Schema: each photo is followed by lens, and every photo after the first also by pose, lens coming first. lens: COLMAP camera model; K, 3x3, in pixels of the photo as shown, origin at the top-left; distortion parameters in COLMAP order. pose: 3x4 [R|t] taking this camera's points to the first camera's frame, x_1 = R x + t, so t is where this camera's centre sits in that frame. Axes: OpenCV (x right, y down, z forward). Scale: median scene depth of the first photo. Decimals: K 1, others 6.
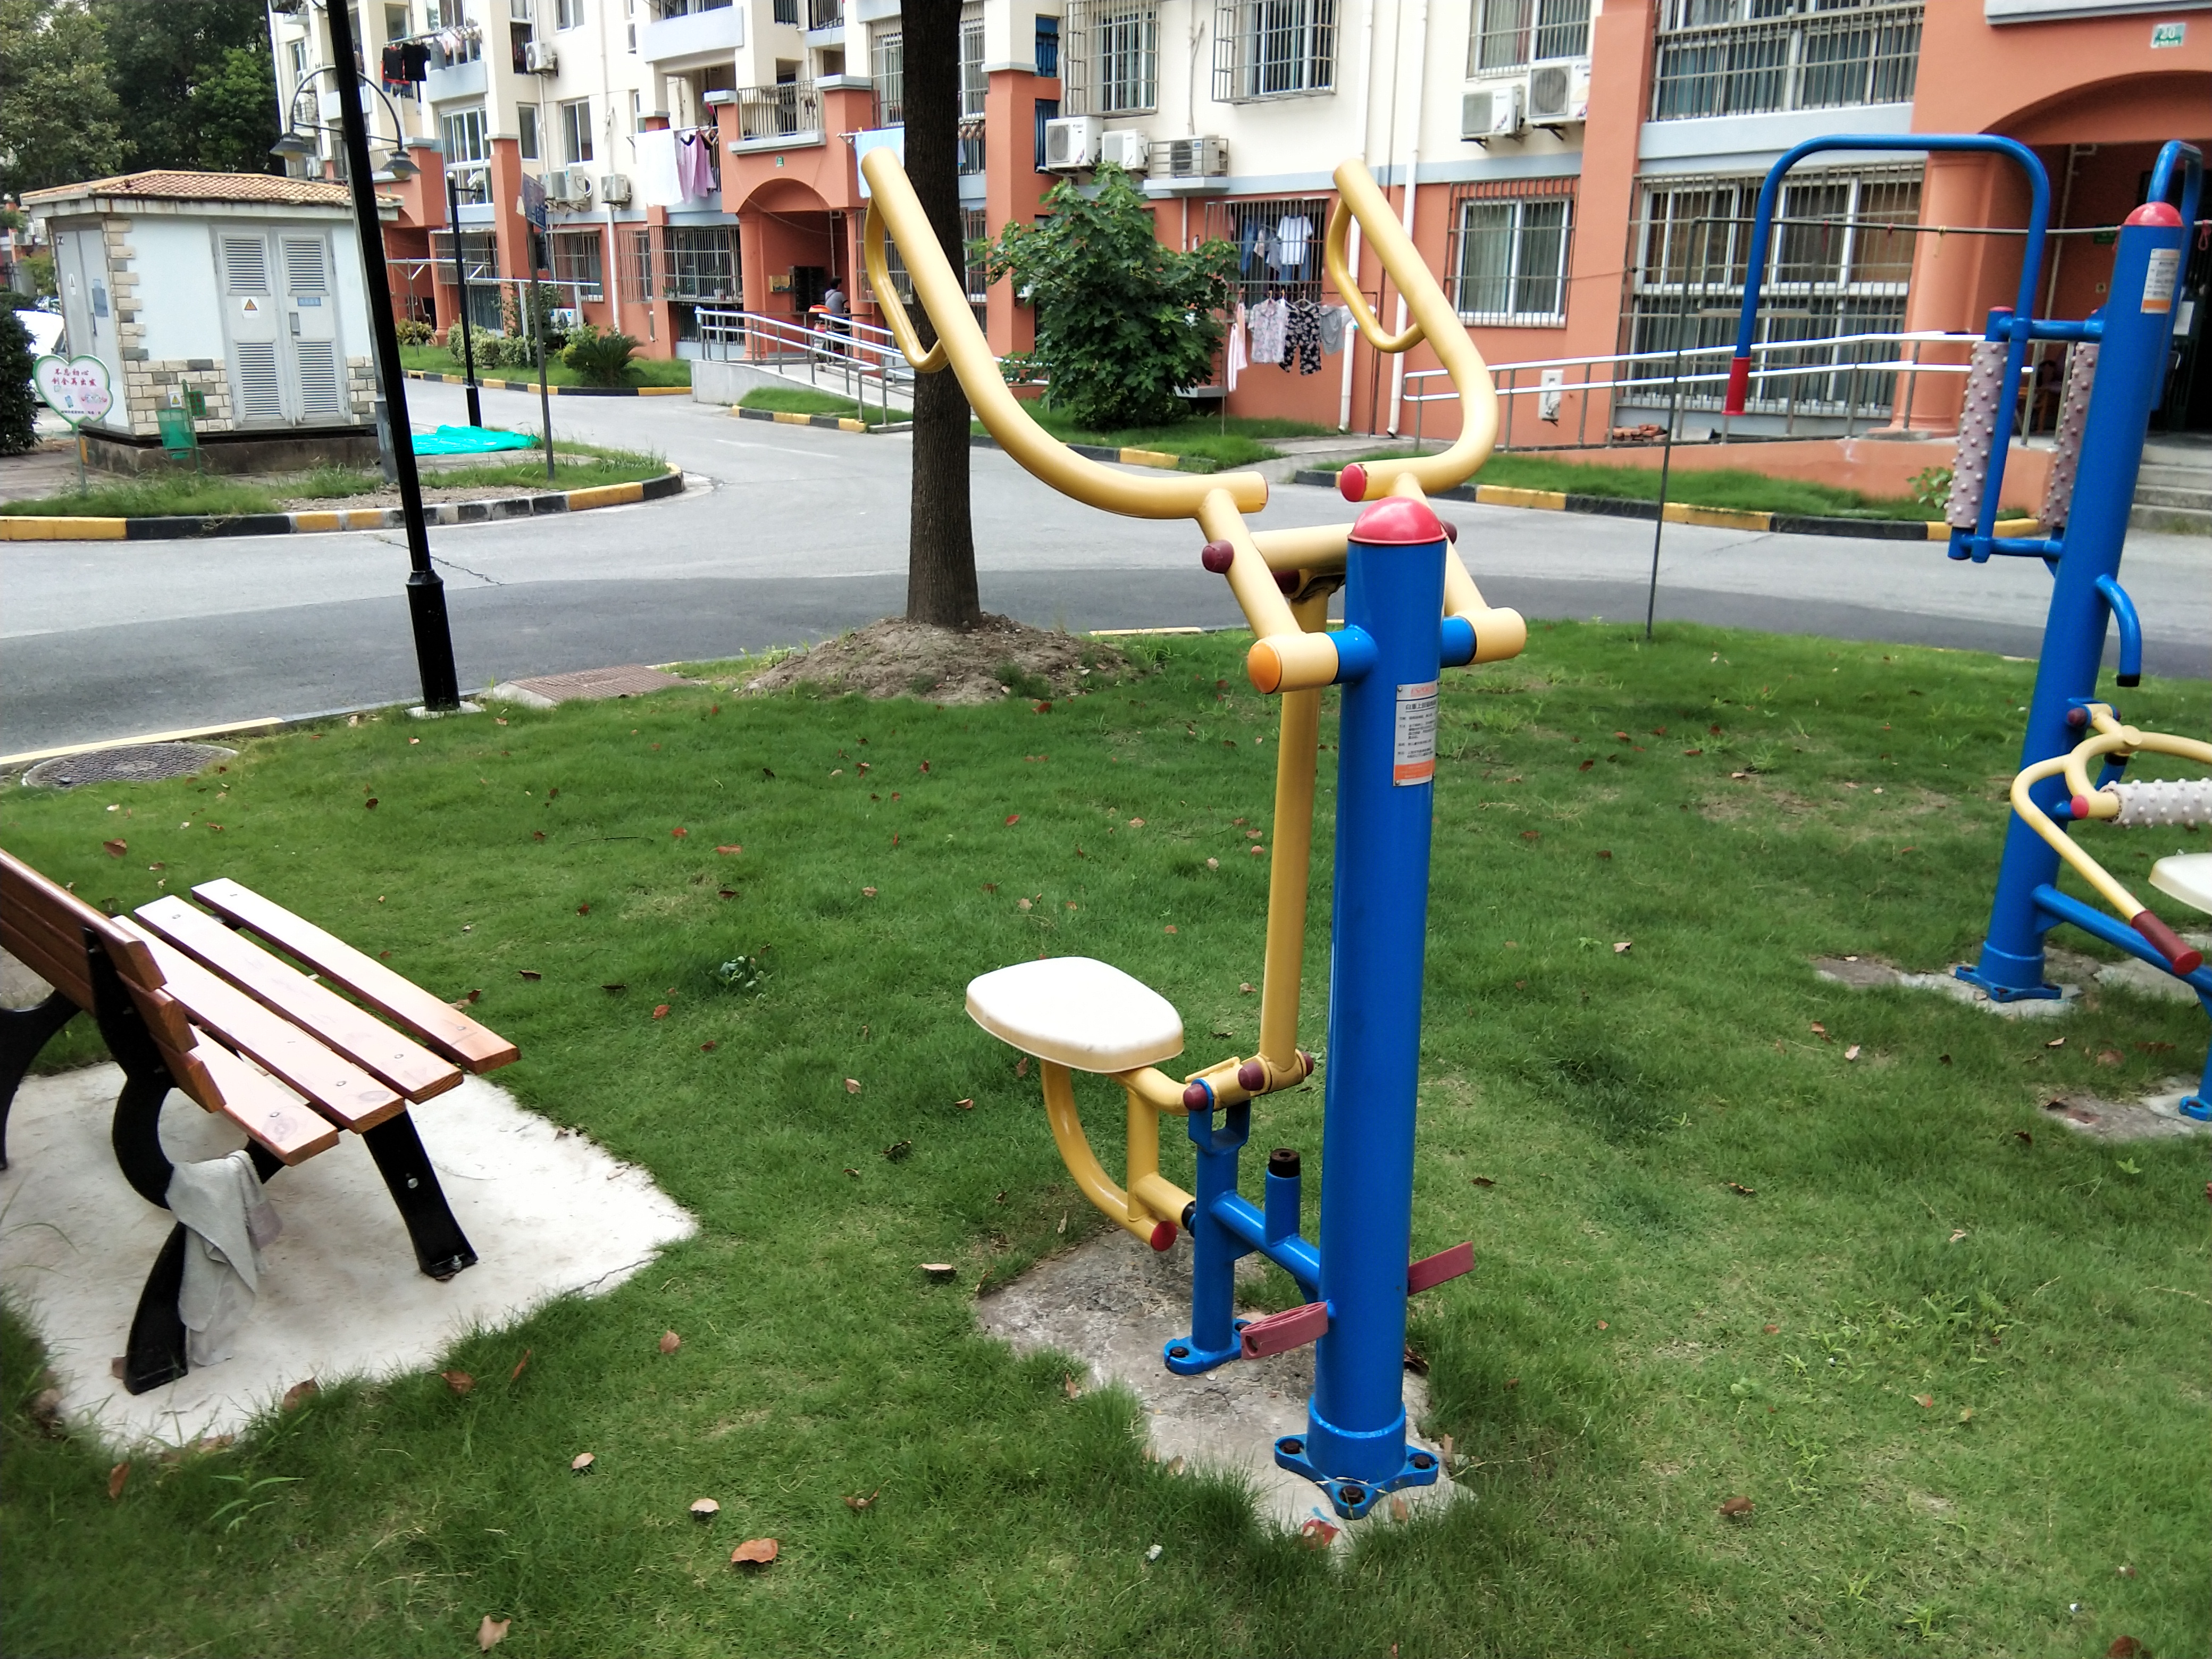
lens RADIAL K [[1787.1, 0, 1104.6], [0, 1787.1, 840.6], [0, 0, 1]] dist [0.096739, -0.145777]
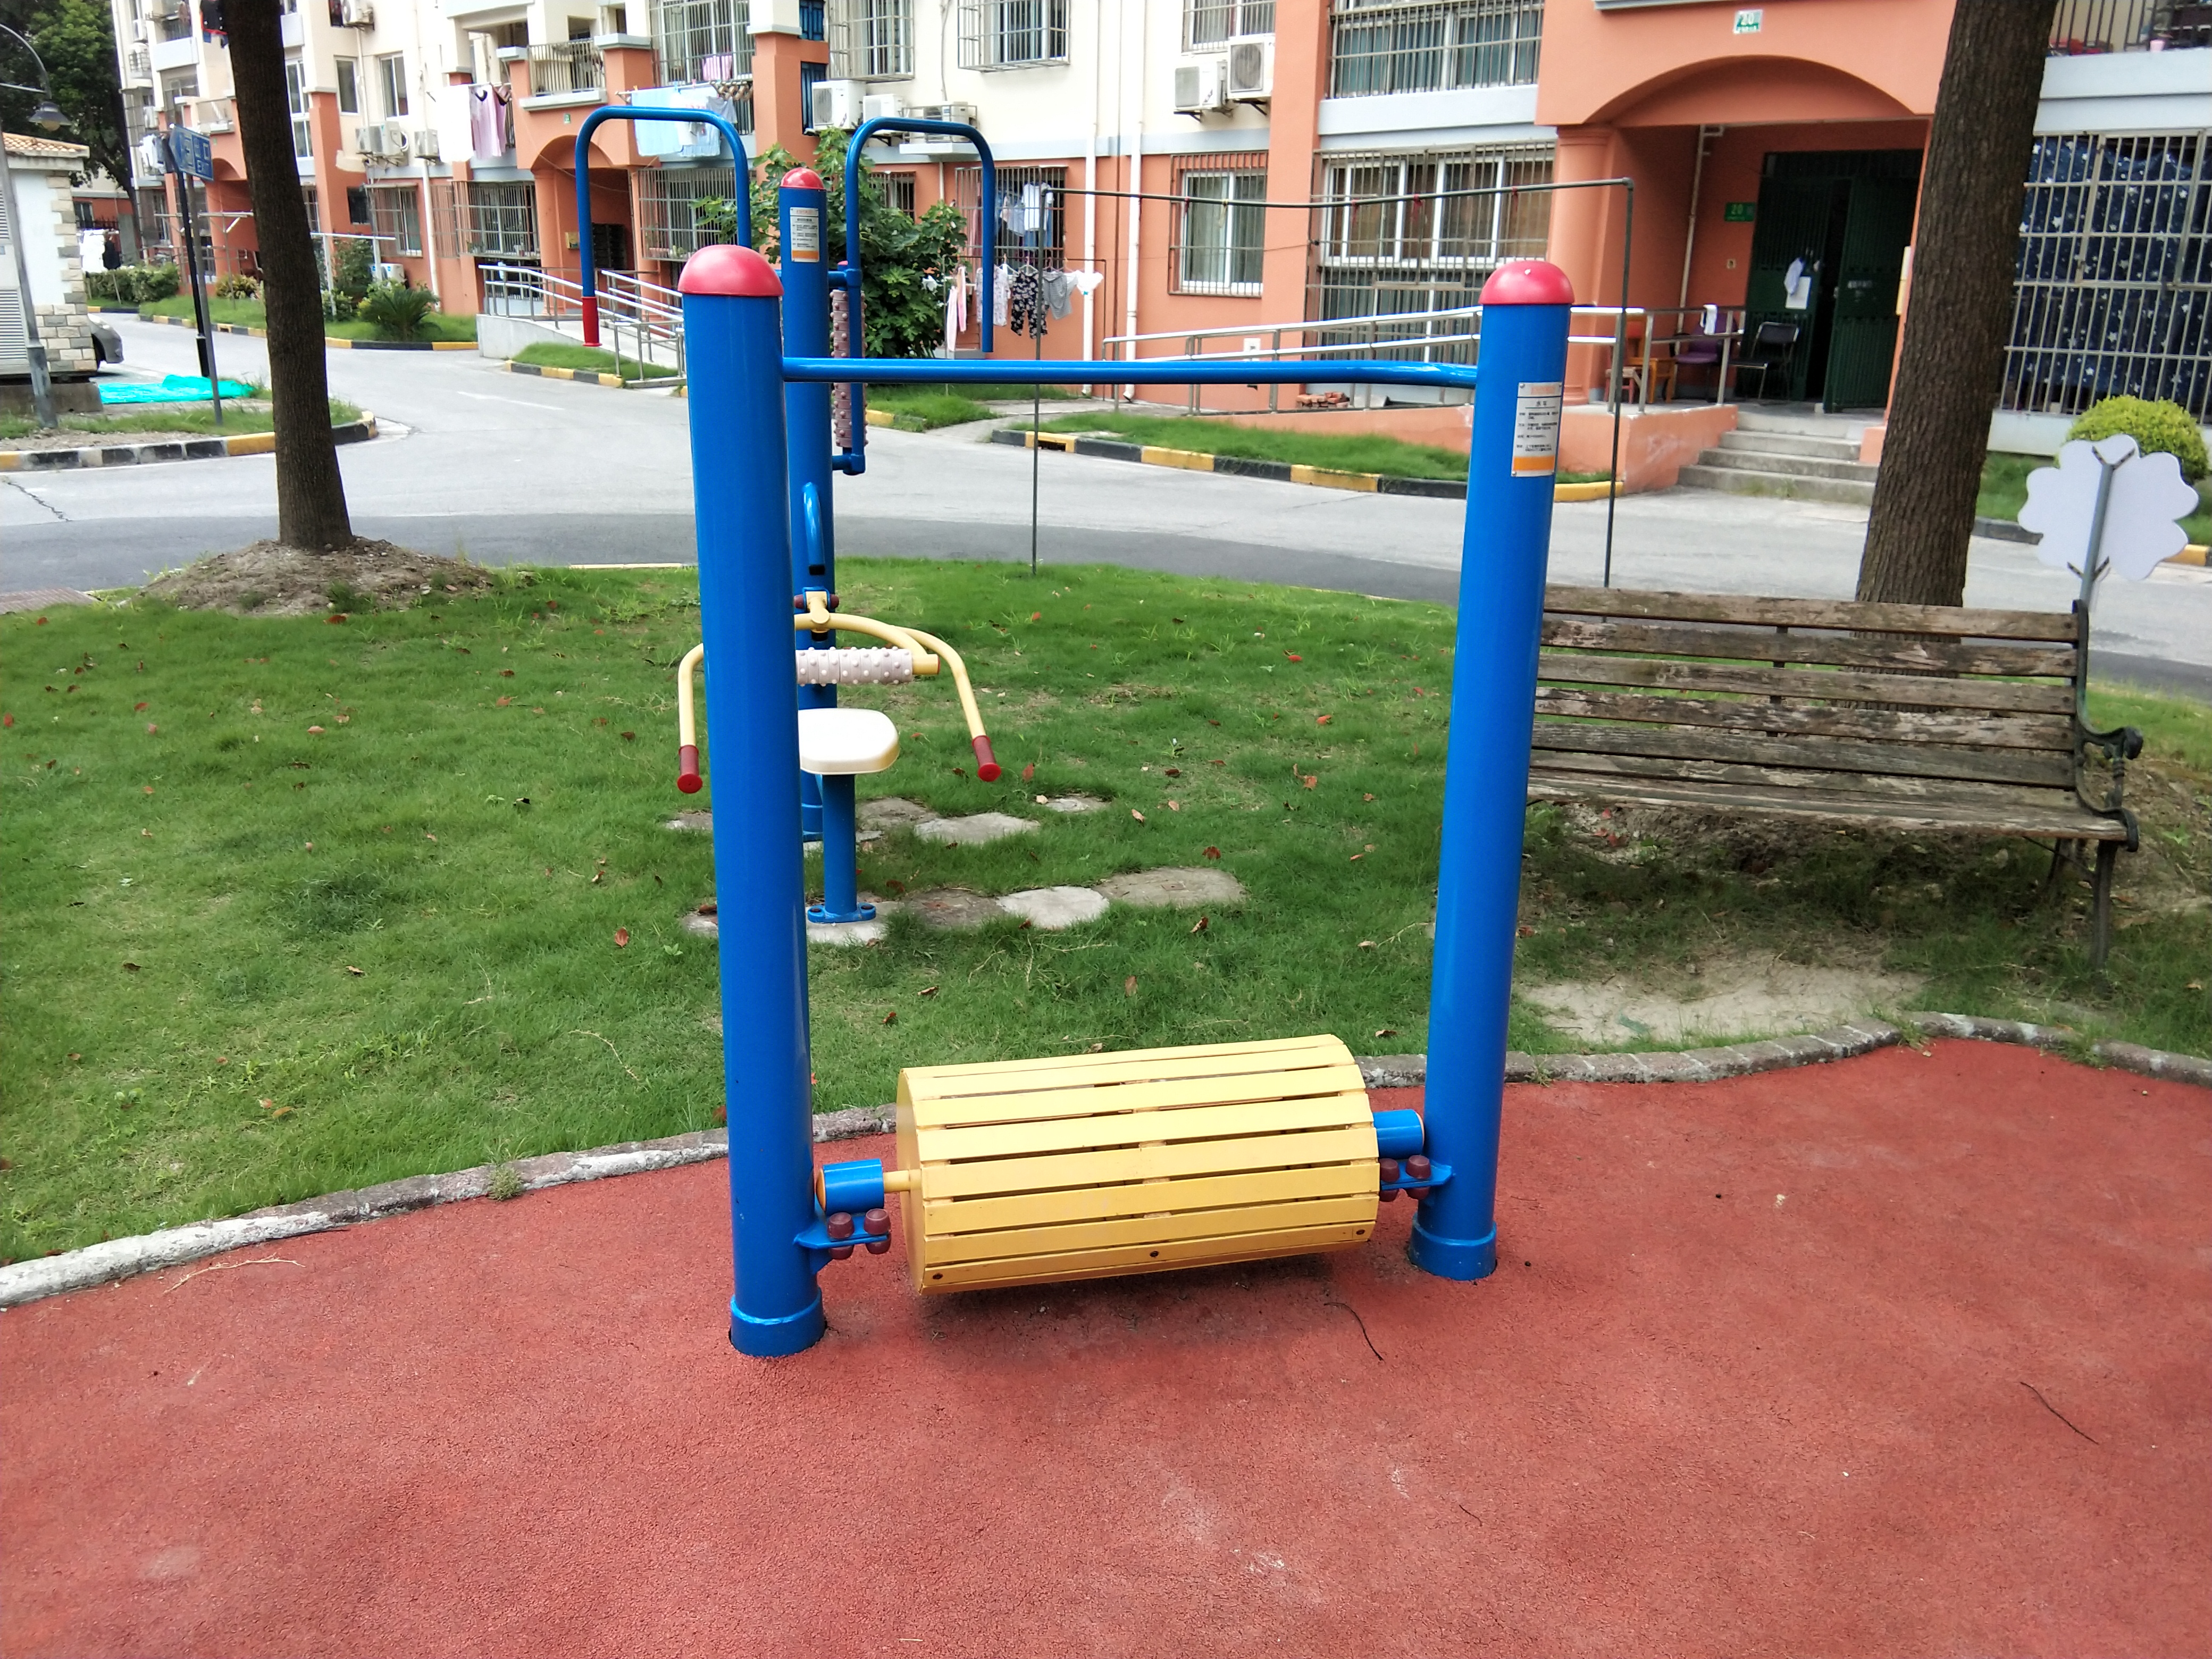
lens RADIAL K [[1787.1, 0, 1086.0], [0, 1787.1, 831.9], [0, 0, 1]] dist [0.096739, -0.145777]
pose [[0.999203, 0.003605, 0.039758, 0.130658], [-0.004083, 0.999920, 0.011953, 0.013579], [-0.039712, -0.012106, 0.999138, -0.040576]]
